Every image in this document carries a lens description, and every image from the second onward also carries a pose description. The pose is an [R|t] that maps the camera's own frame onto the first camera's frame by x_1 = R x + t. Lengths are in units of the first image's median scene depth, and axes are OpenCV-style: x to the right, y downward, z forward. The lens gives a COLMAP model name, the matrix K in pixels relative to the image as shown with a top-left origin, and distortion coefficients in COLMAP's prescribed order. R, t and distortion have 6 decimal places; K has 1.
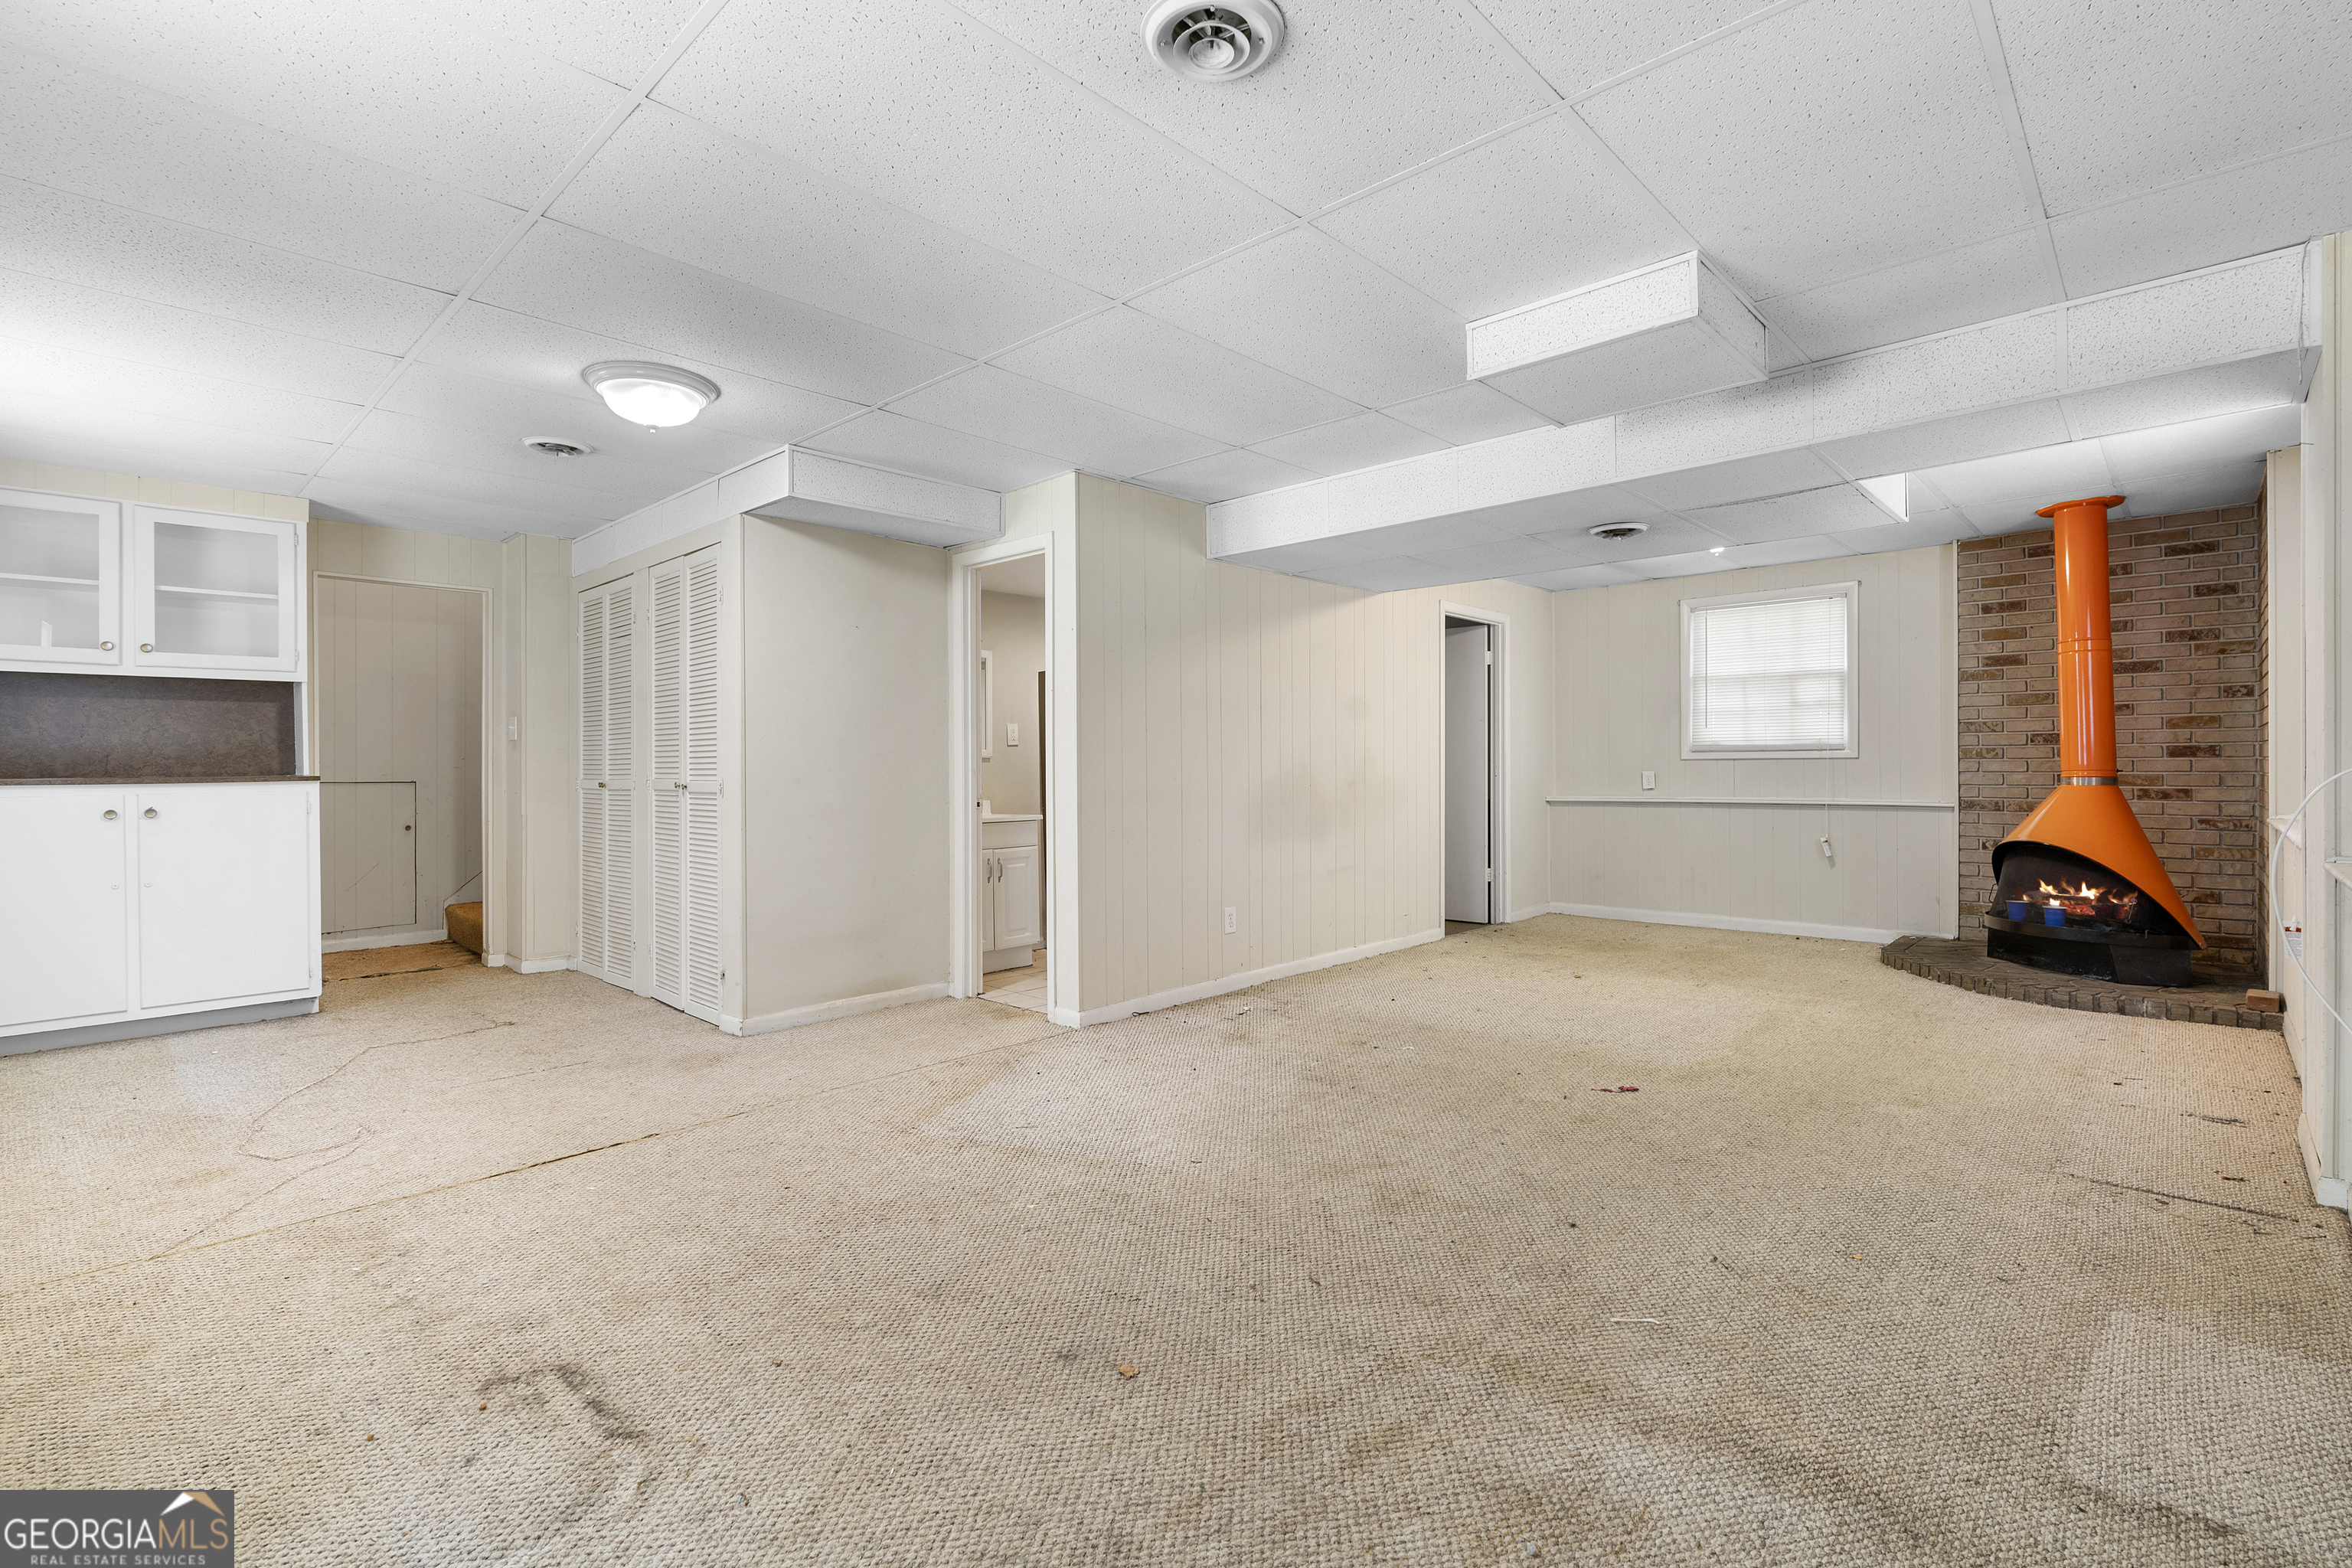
lens RADIAL K [[1076.0, 0, 1166.6], [0, 1076.0, 765.9], [0, 0, 1]] dist [-0.009124, 0.005442]
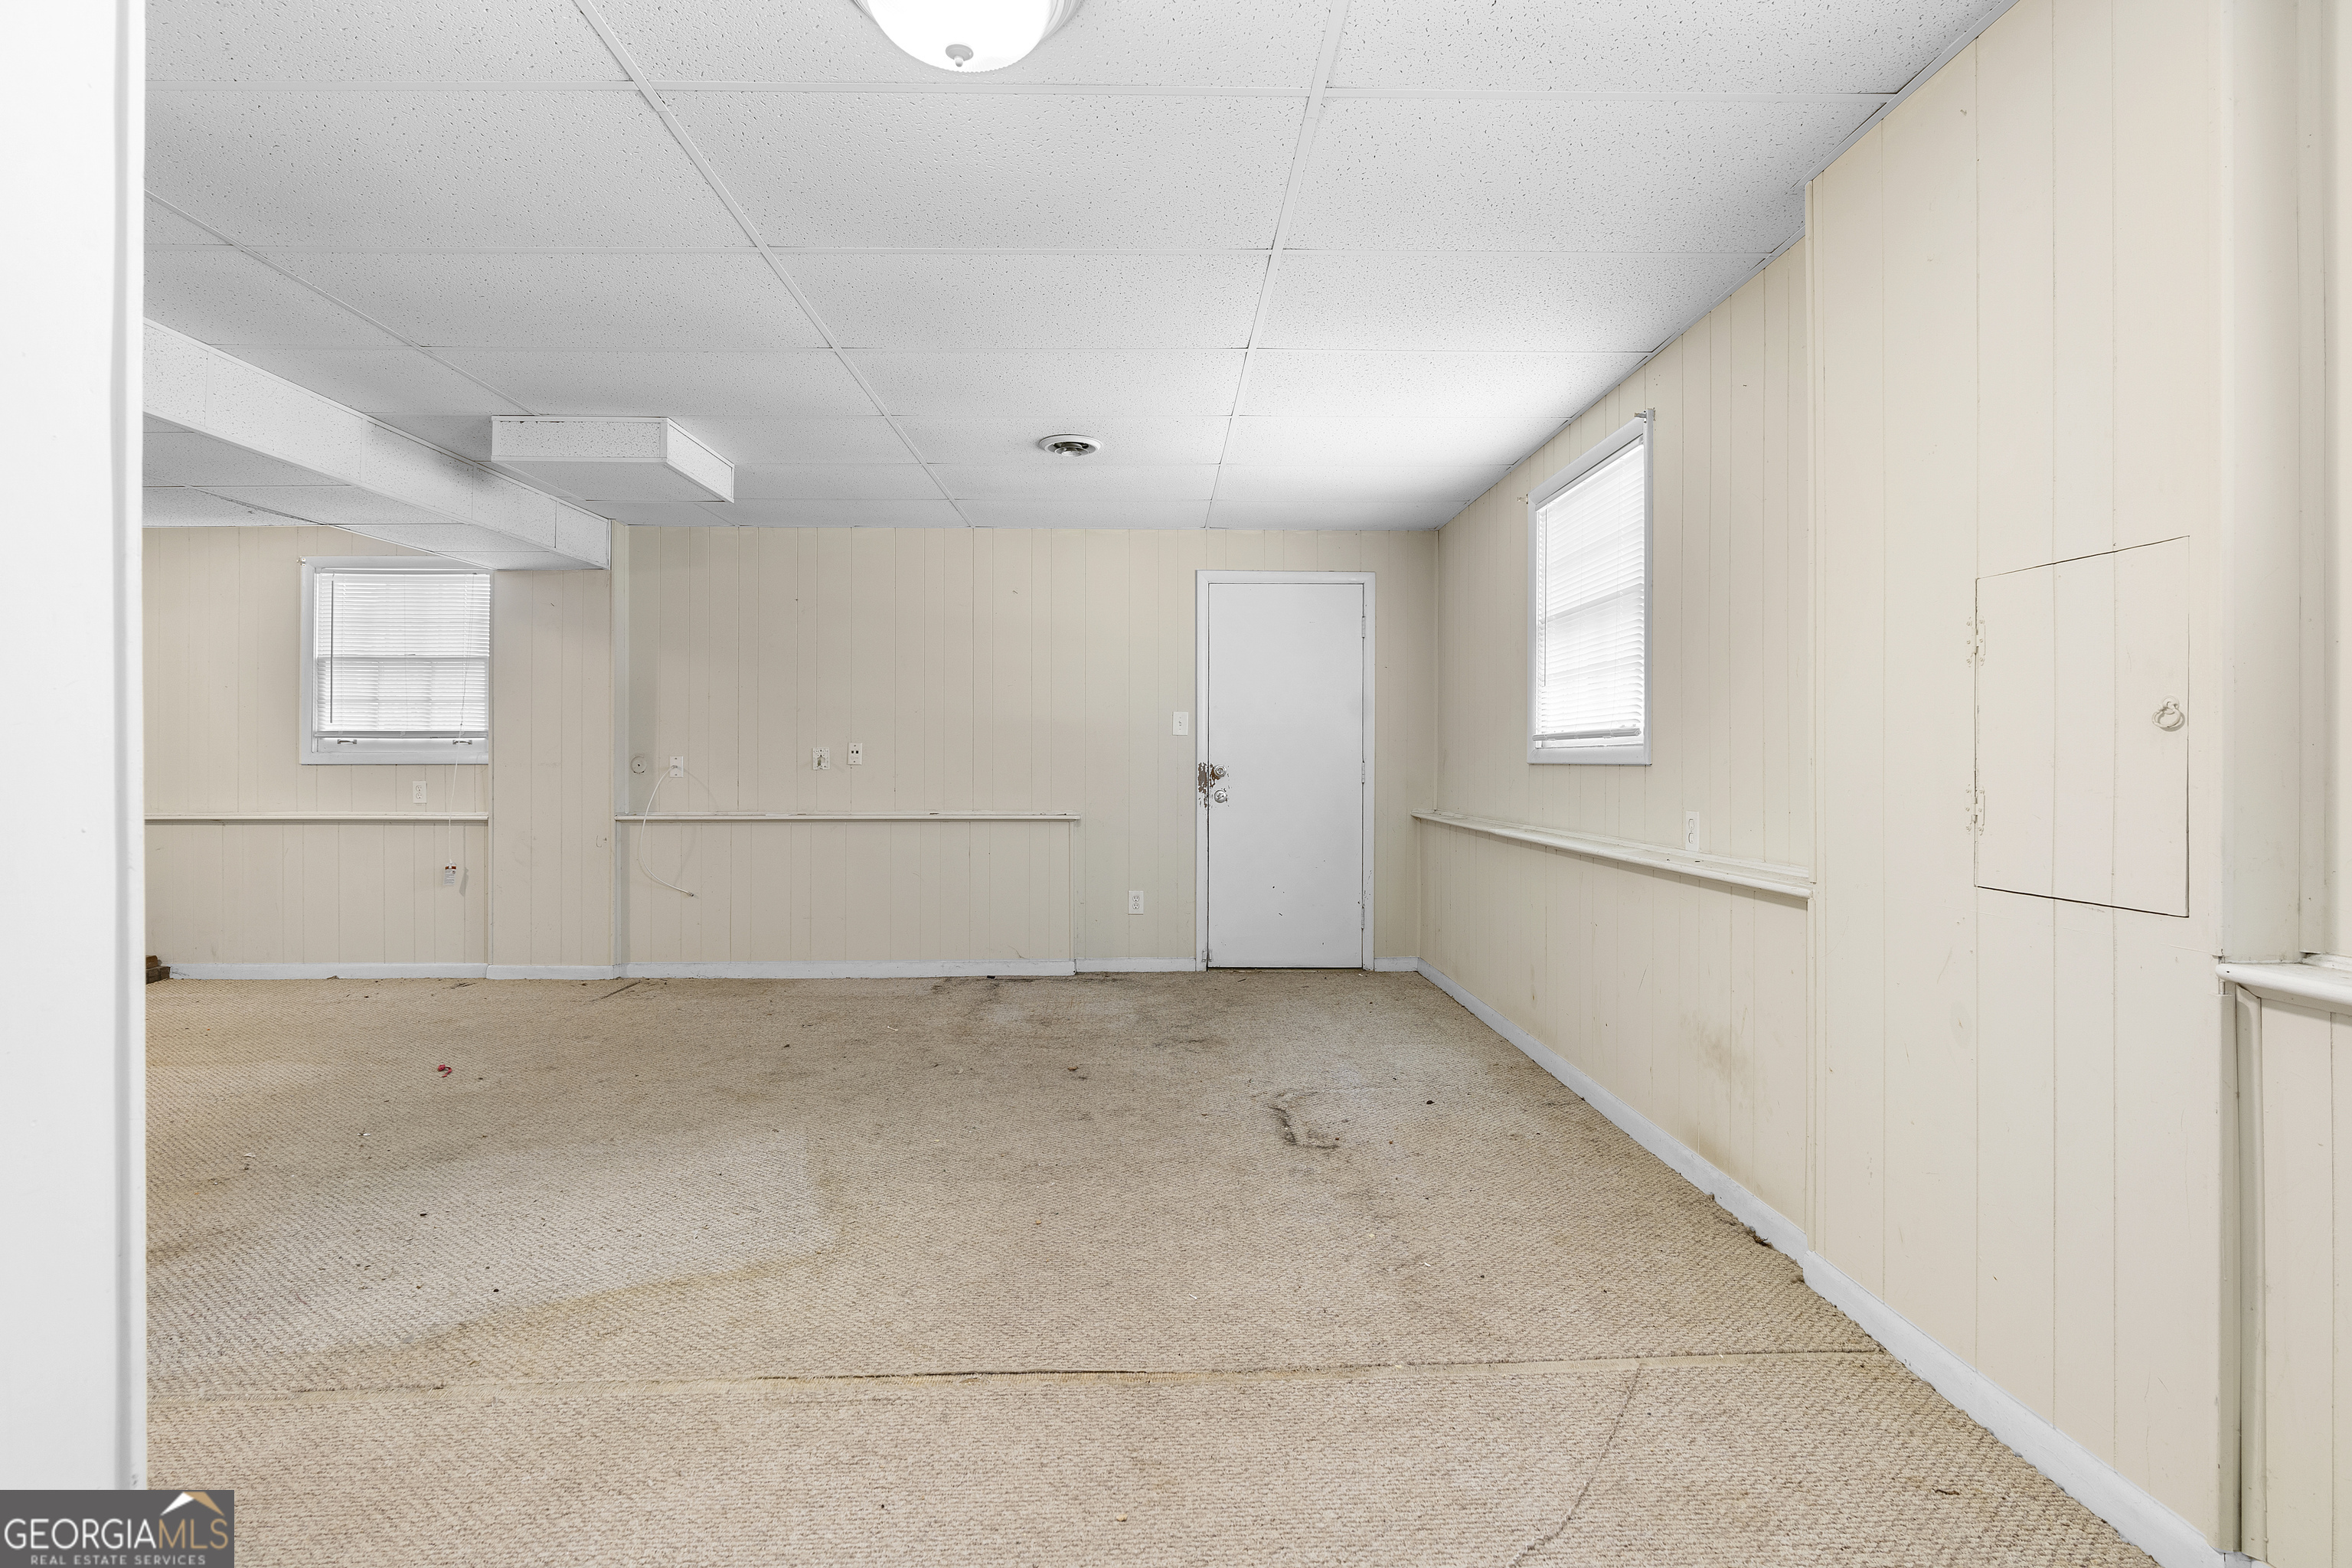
lens RADIAL K [[1076.0, 0, 1192.0], [0, 1076.0, 765.6], [0, 0, 1]] dist [-0.009124, 0.005442]
pose [[-0.724661, 0.006208, 0.689077, -0.580363], [0.005037, 0.999980, -0.003713, 0.001717], [-0.689087, 0.000780, -0.724679, 0.841897]]
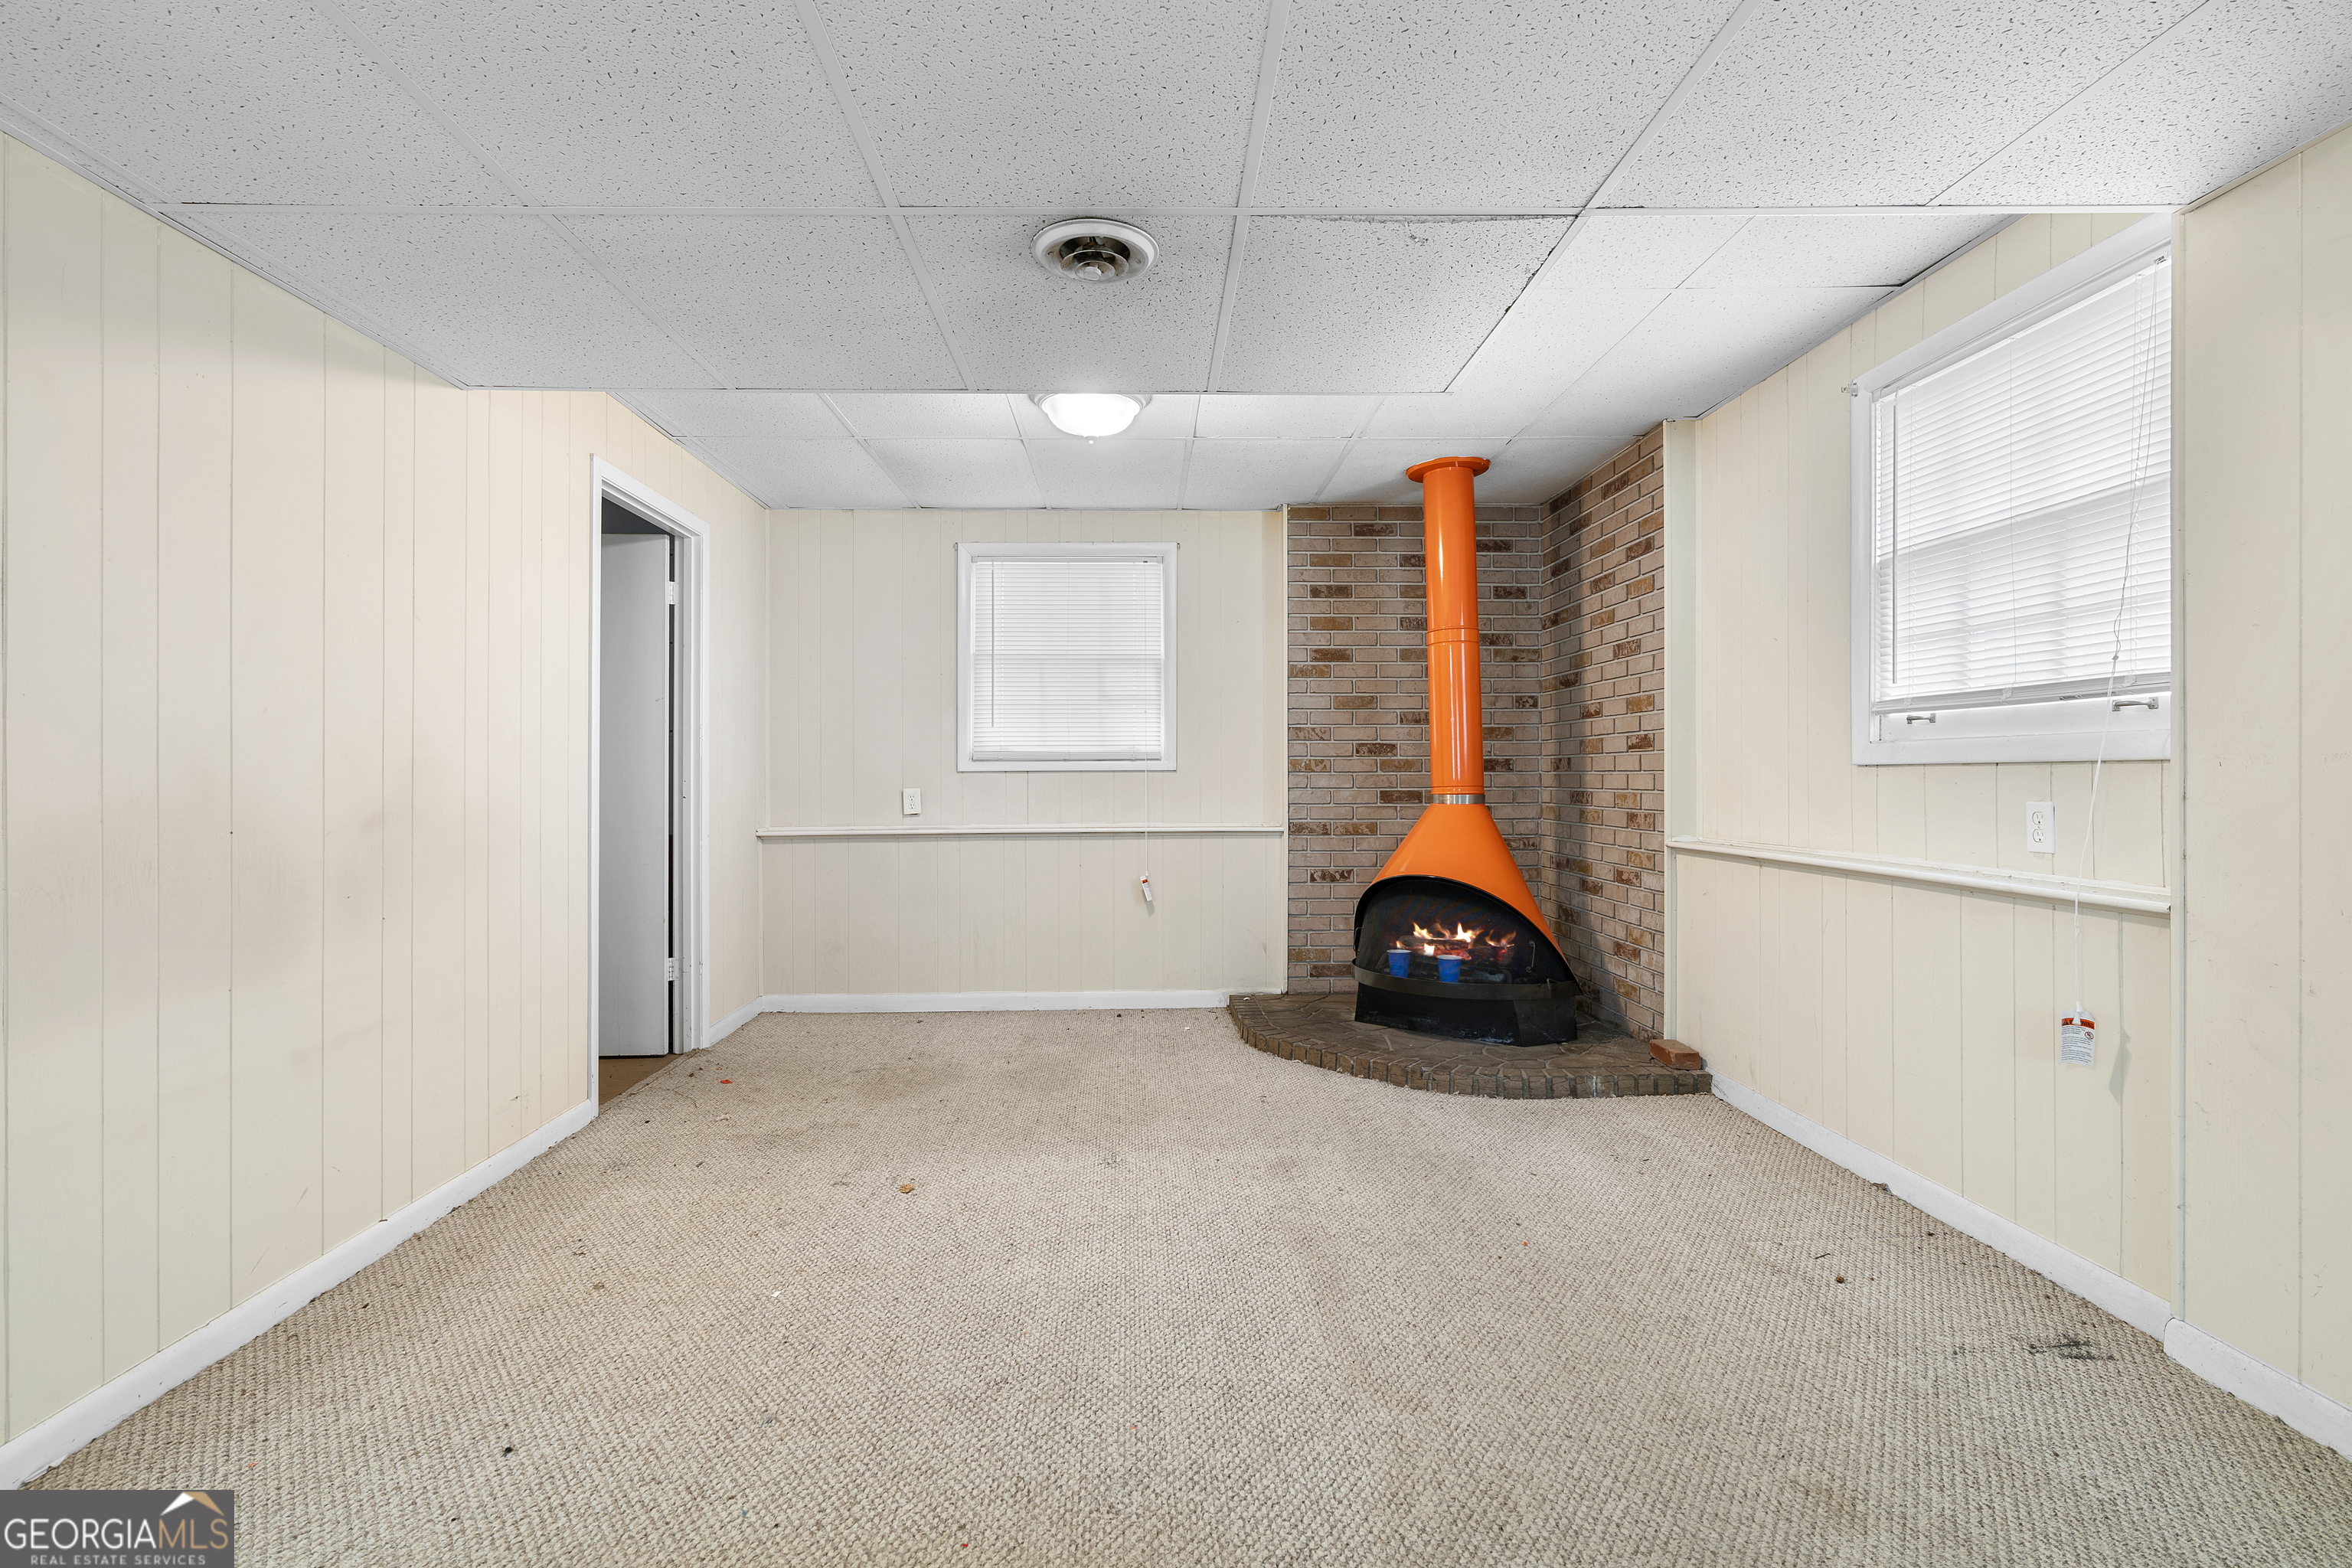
lens RADIAL K [[1076.0, 0, 1168.1], [0, 1076.0, 776.8], [0, 0, 1]] dist [-0.009124, 0.005442]
pose [[0.700519, 0.004541, 0.713620, 0.102079], [-0.000789, 0.999984, -0.005589, 0.001559], [-0.713634, 0.003352, 0.700511, 0.551588]]
